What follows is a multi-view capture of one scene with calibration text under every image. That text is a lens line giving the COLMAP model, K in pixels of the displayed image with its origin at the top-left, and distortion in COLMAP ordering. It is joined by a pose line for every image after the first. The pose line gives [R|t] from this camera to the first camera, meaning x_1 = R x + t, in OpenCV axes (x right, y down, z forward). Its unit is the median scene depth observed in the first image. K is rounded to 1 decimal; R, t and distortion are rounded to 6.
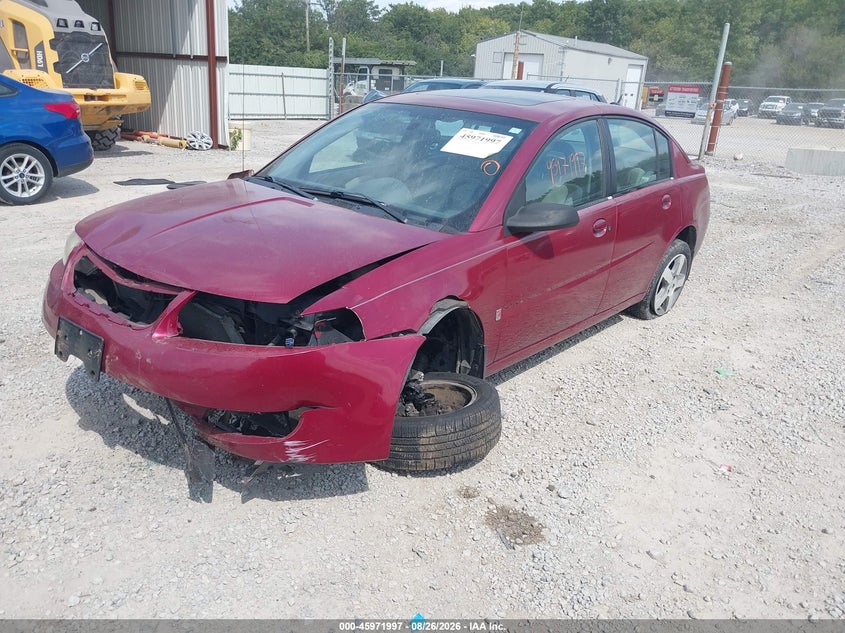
lens RADIAL K [[666.7, 0, 422.4], [0, 666.7, 322.0], [0, 0, 1]] dist [-0.010277, 0.002661]
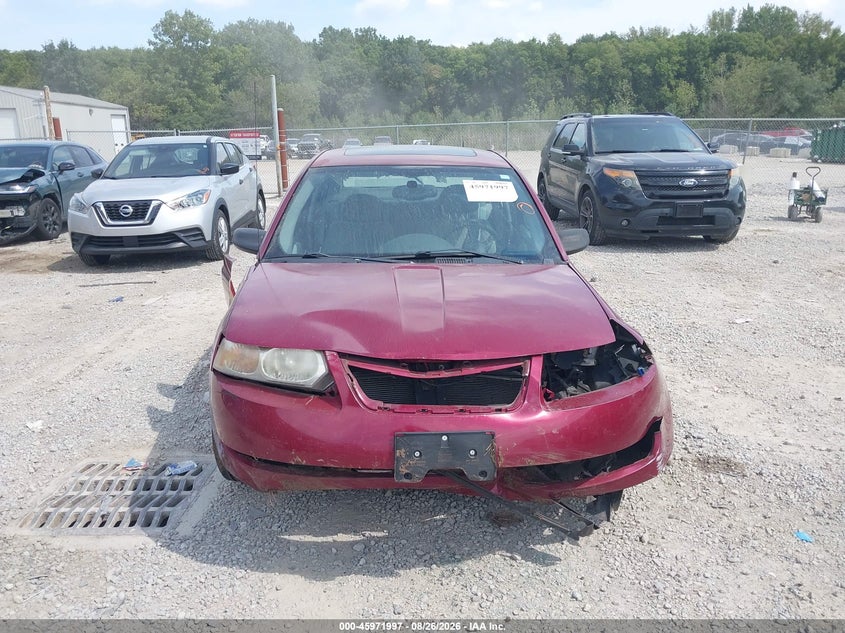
lens RADIAL K [[666.7, 0, 420.9], [0, 666.7, 312.7], [0, 0, 1]] dist [-0.010277, 0.002661]
pose [[0.753477, -0.228179, 0.616609, -0.127298], [0.274453, 0.961384, 0.020392, -0.020917], [-0.597451, 0.153865, 0.787006, 0.035070]]
